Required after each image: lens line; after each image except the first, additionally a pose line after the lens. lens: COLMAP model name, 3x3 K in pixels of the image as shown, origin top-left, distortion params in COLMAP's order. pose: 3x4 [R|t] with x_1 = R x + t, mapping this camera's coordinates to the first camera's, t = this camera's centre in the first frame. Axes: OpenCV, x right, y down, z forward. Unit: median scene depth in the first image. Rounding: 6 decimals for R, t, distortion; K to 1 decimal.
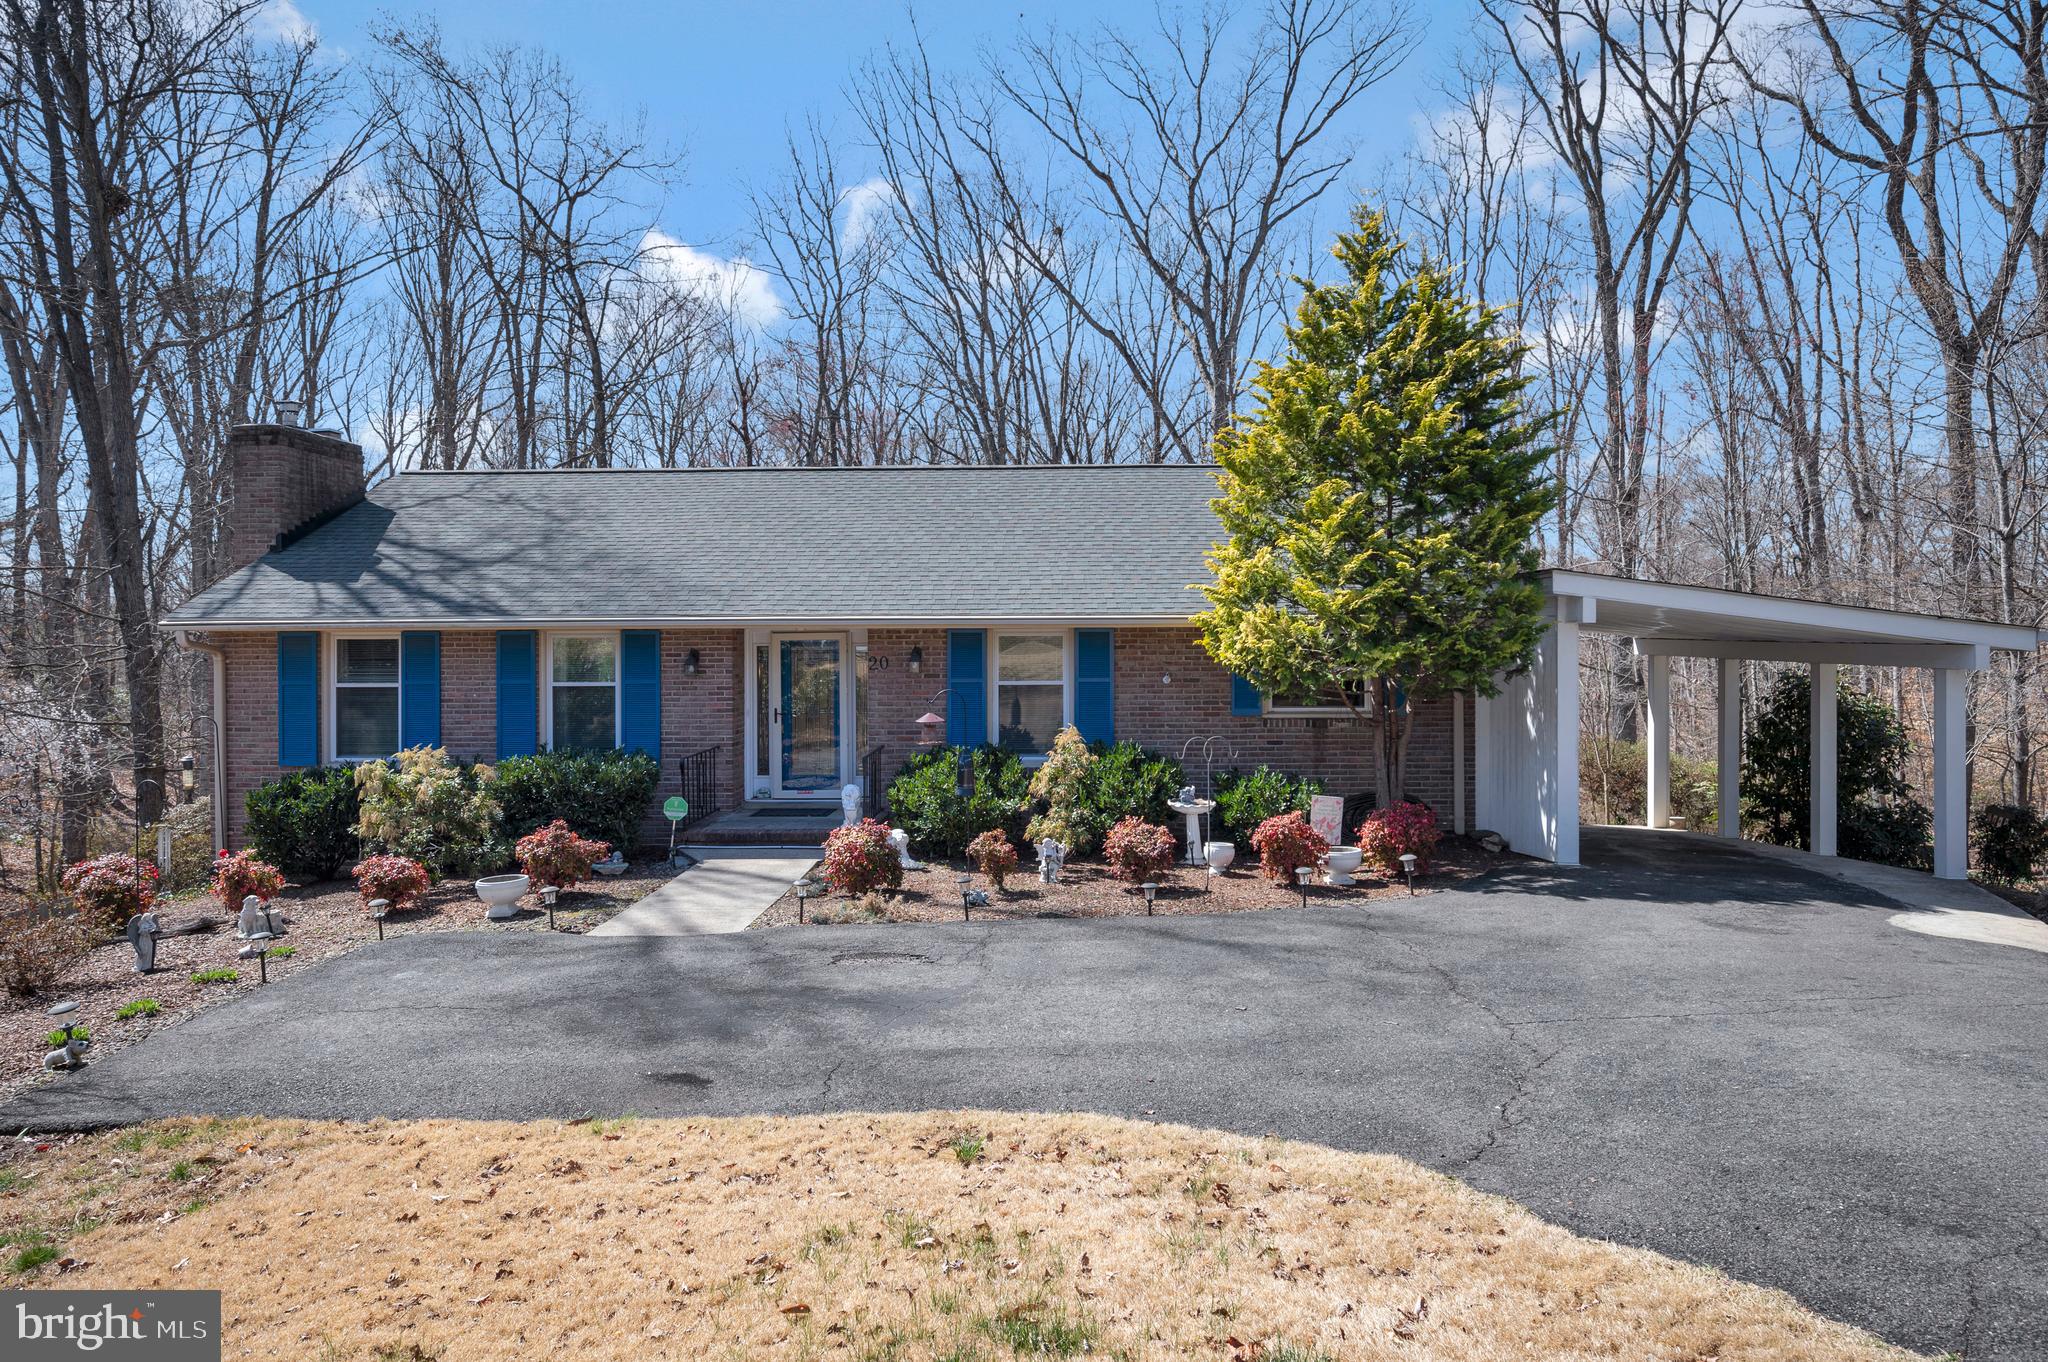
lens RADIAL K [[1208.0, 0, 1053.0], [0, 1208.0, 644.3], [0, 0, 1]] dist [-0.001703, 0.000831]
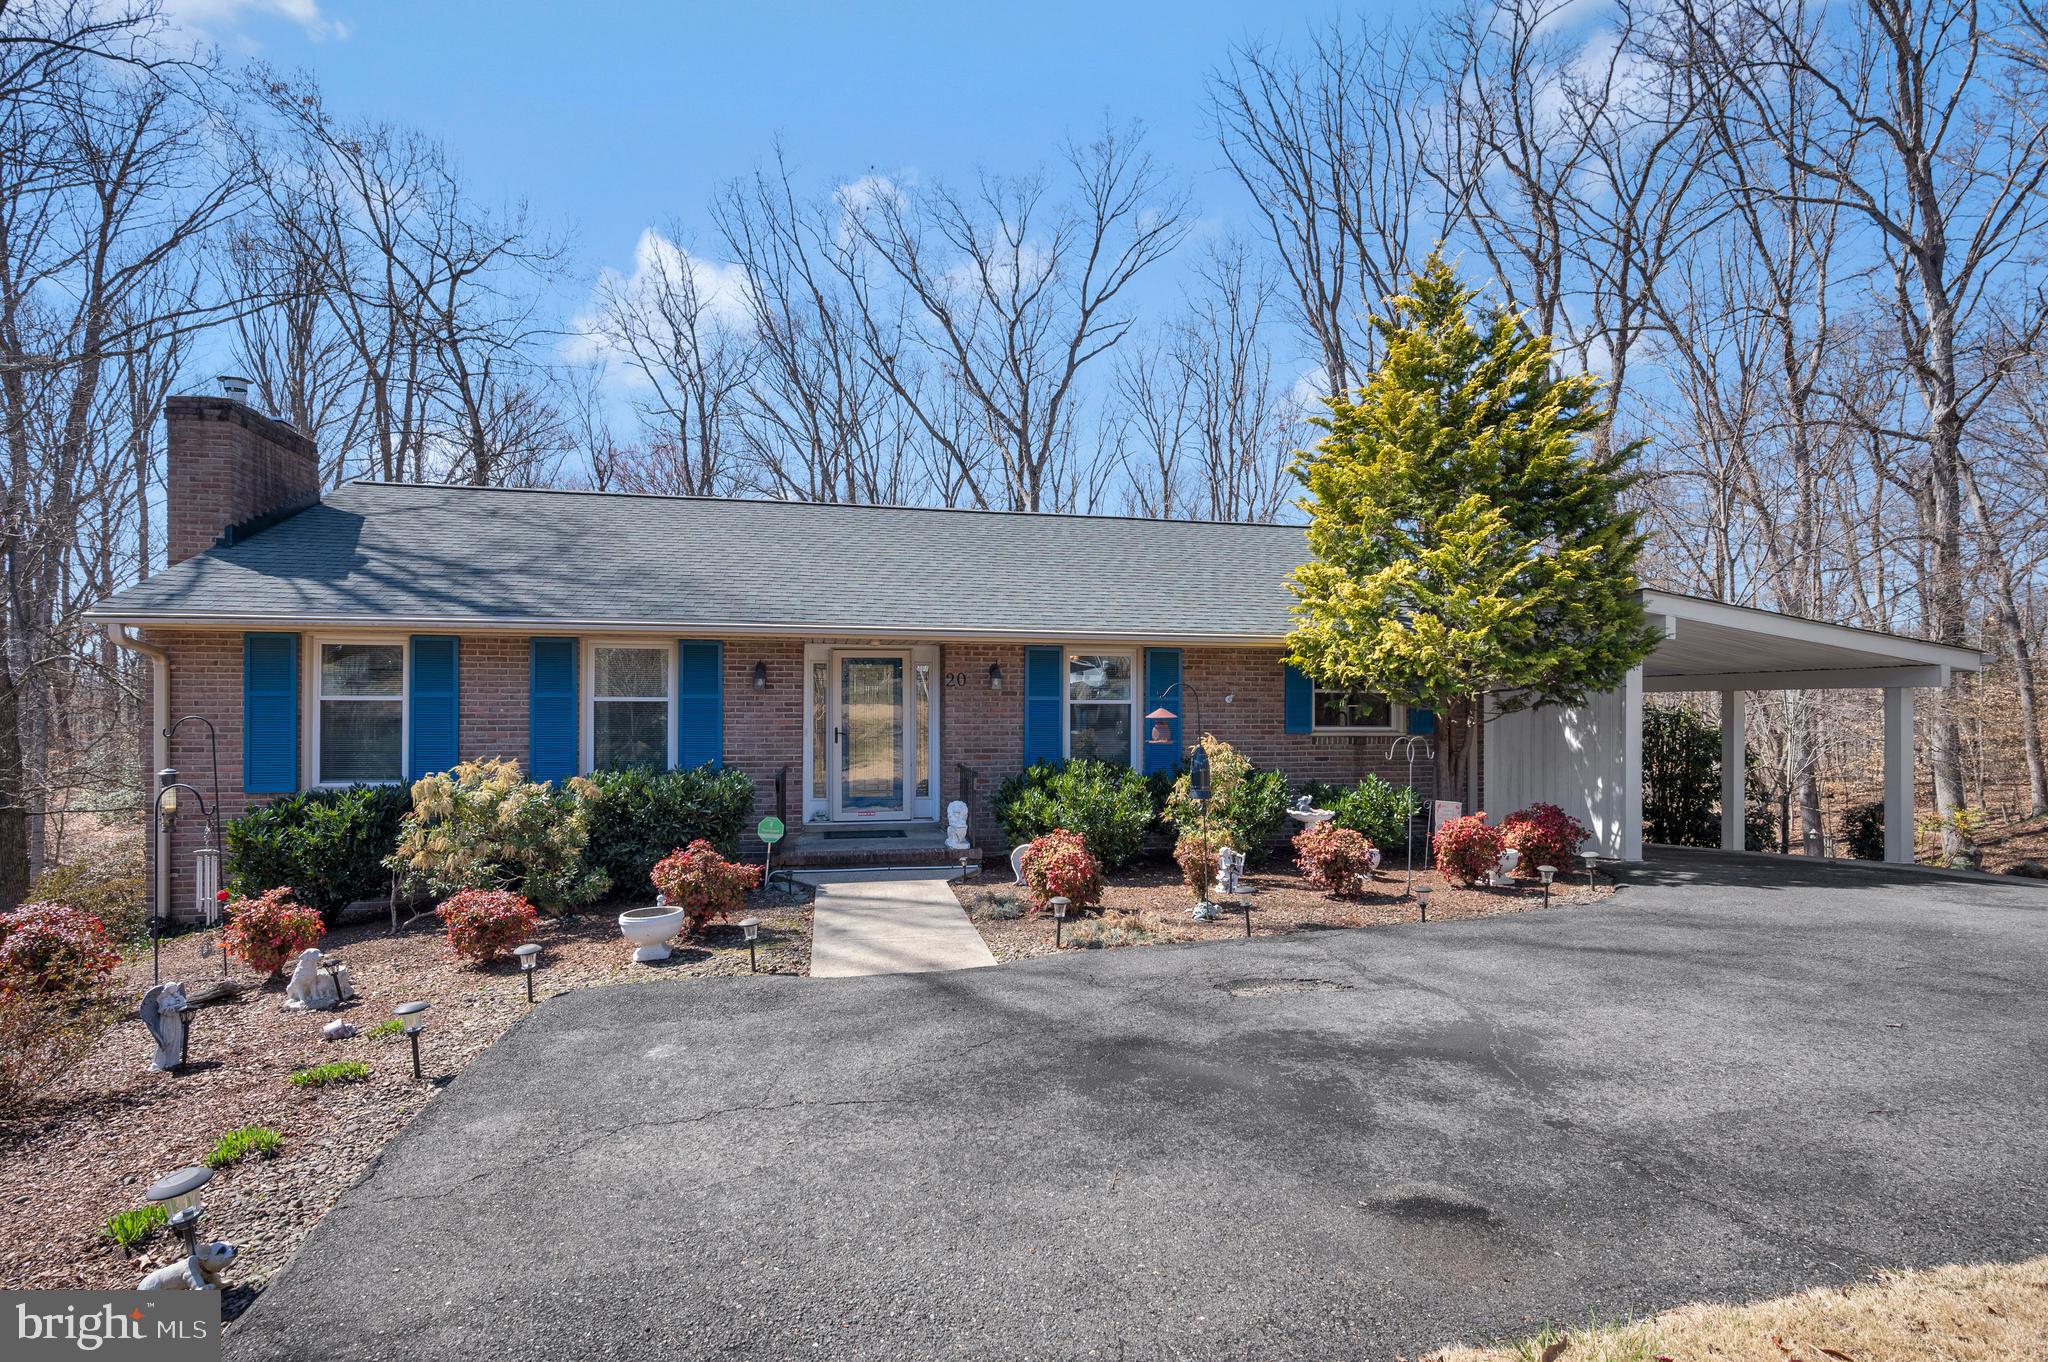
lens RADIAL K [[931.7, 0, 1016.9], [0, 931.7, 716.2], [0, 0, 1]] dist [0.000067, 0.000451]
pose [[0.974415, 0.005443, 0.224692, -0.264347], [-0.004713, 0.999982, -0.003785, 0.047423], [-0.224708, 0.002629, 0.974423, 0.249016]]
